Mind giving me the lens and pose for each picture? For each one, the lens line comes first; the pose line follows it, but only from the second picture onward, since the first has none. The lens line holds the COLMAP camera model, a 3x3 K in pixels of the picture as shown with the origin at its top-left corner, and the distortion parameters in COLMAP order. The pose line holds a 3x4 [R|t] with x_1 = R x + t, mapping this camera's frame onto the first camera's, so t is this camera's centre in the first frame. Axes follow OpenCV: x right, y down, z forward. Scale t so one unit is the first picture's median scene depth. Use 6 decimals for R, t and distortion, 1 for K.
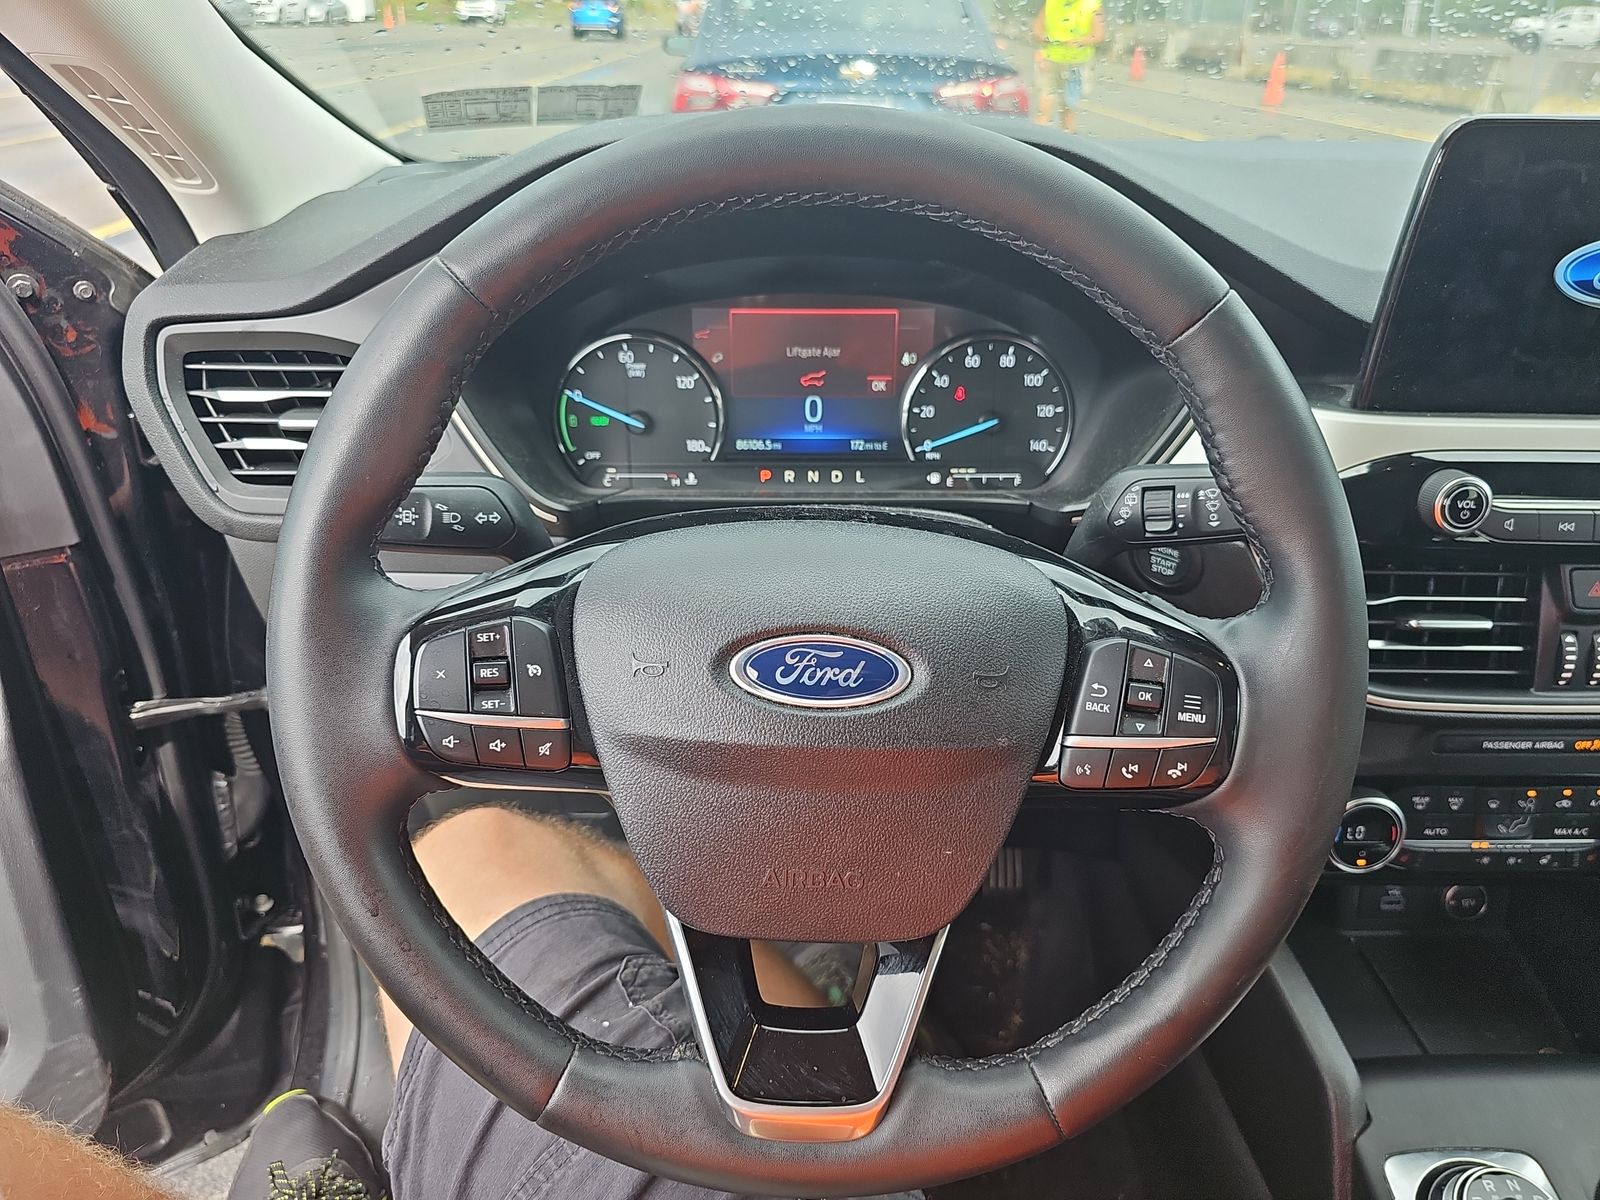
lens RADIAL K [[1045.7, 0, 800.0], [0, 1045.7, 600.0], [0, 0, 1]] dist [-0.002037, -0.005652]
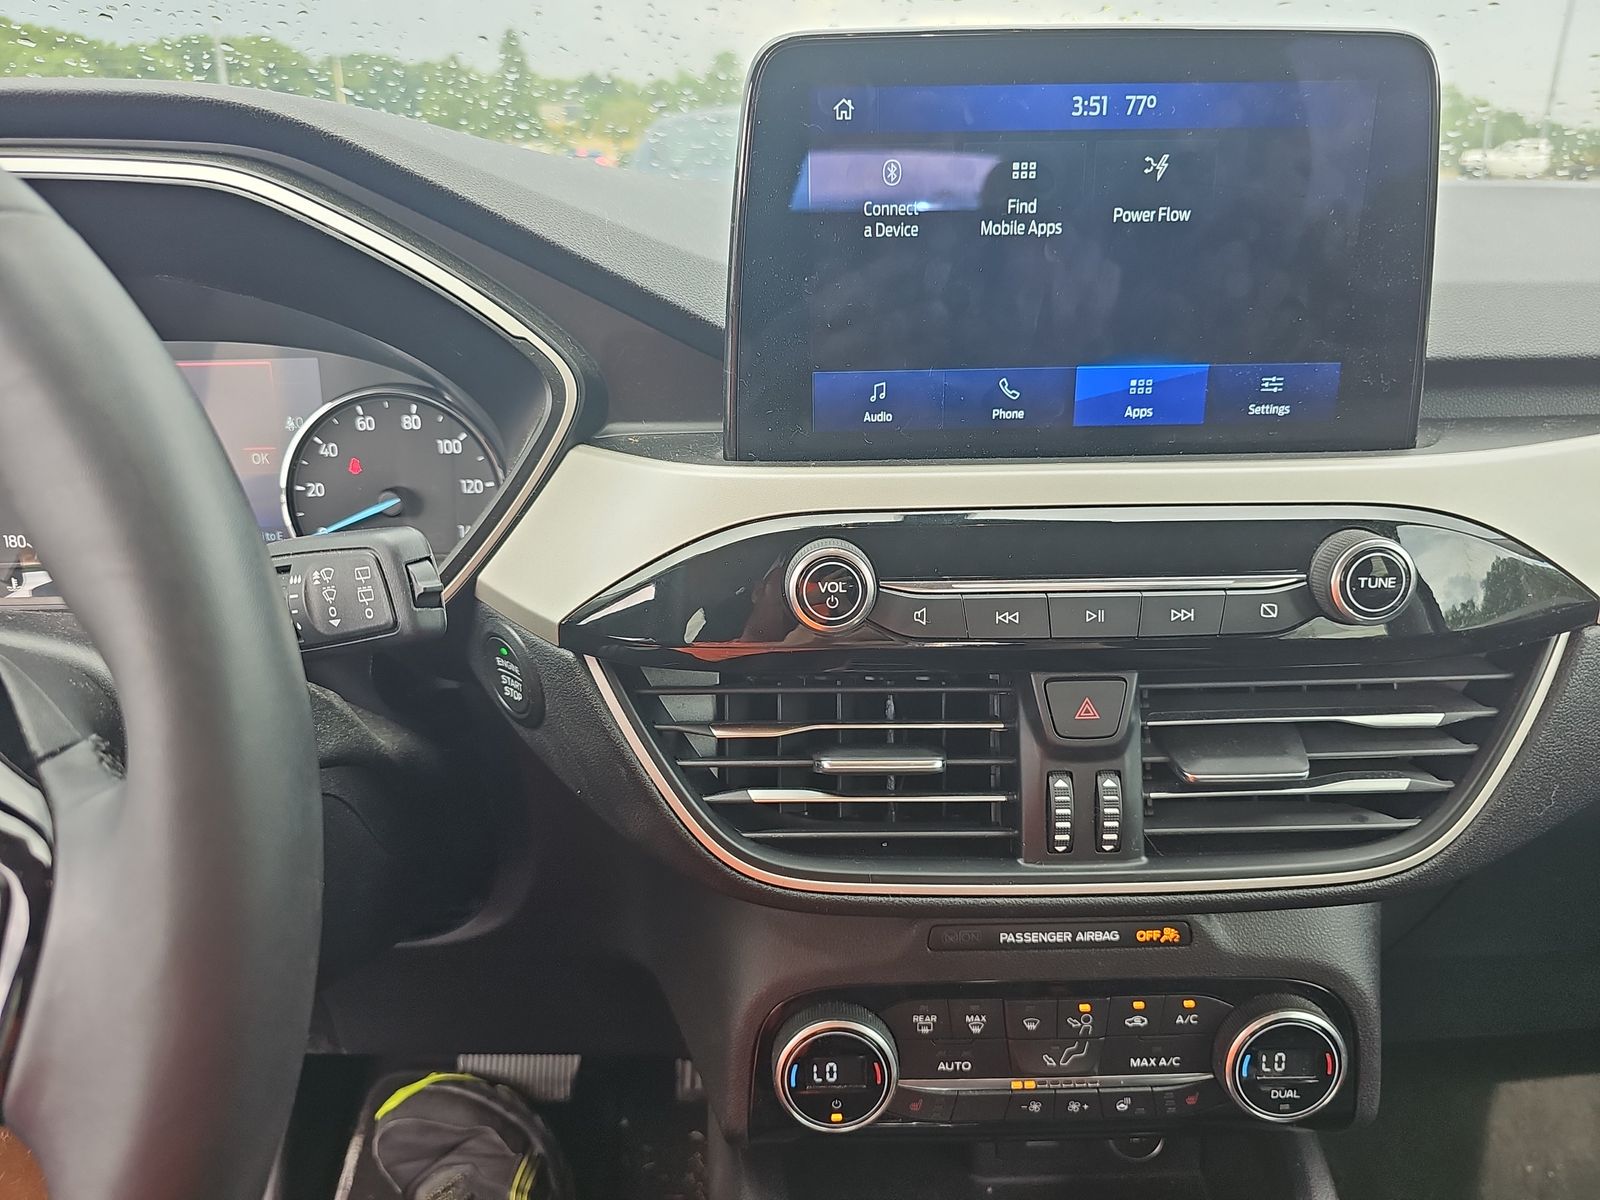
lens RADIAL K [[1045.7, 0, 800.0], [0, 1045.7, 600.0], [0, 0, 1]] dist [-0.002037, -0.005652]
pose [[0.999730, -0.021990, -0.007456, 0.514602], [0.020954, 0.992752, -0.118341, -0.003780], [0.010005, 0.118152, 0.992945, 0.276246]]
